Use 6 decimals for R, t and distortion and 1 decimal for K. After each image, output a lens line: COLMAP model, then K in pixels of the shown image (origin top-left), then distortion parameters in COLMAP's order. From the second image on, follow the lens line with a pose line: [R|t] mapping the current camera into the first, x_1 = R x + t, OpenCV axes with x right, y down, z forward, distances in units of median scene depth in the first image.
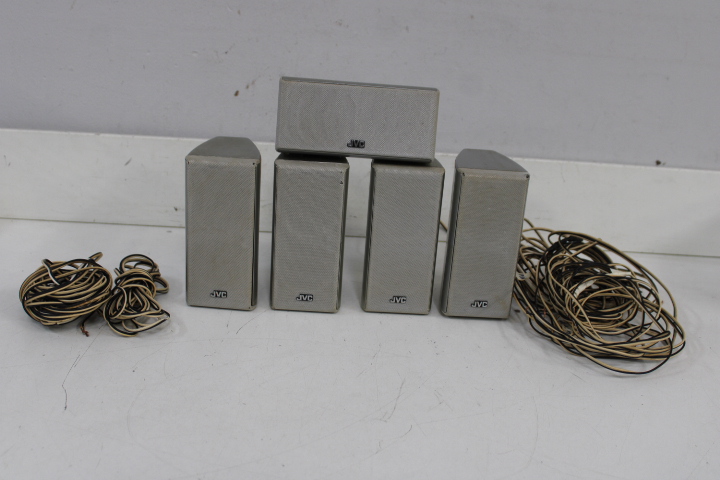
lens RADIAL K [[830.9, 0, 359.7], [0, 830.9, 243.1], [0, 0, 1]] dist [-0.065811, 0.000000]
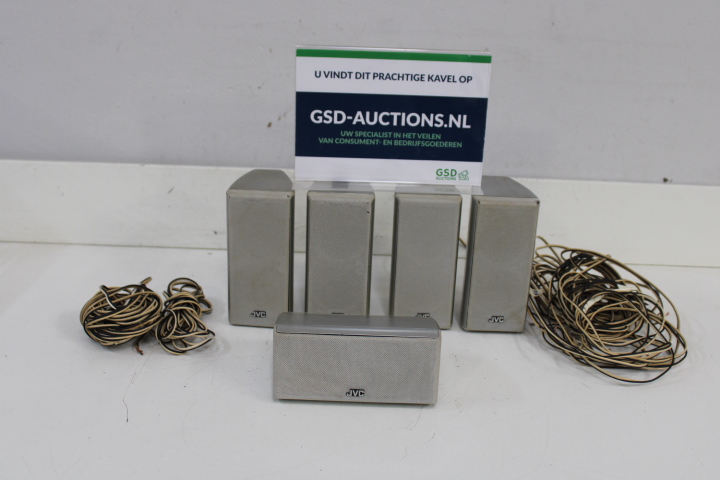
lens RADIAL K [[830.9, 0, 359.2], [0, 830.9, 236.0], [0, 0, 1]] dist [-0.065811, 0.000000]
pose [[0.999267, -0.017738, -0.033930, 0.003100], [0.017415, 0.999800, -0.009809, -0.028206], [0.034097, 0.009211, 0.999376, -0.095063]]
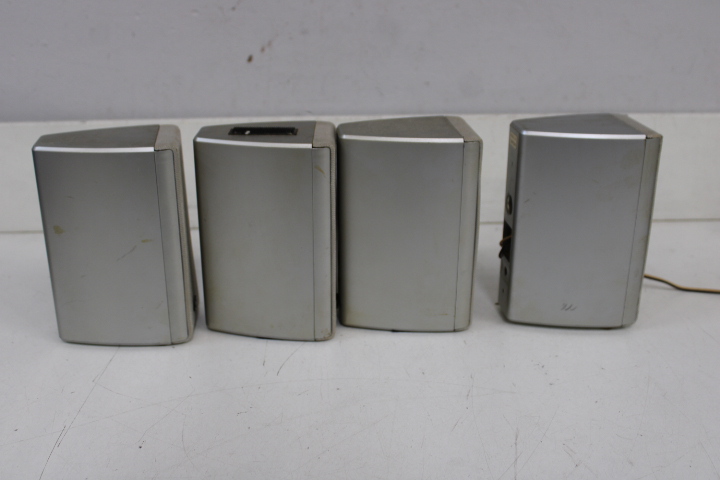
lens RADIAL K [[801.0, 0, 359.7], [0, 801.0, 236.0], [0, 0, 1]] dist [-0.059399, 0.000000]
pose [[0.997362, -0.070580, -0.016951, -0.050104], [0.071016, 0.997119, 0.026659, -0.026343], [0.015020, -0.027792, 0.999501, 0.267843]]
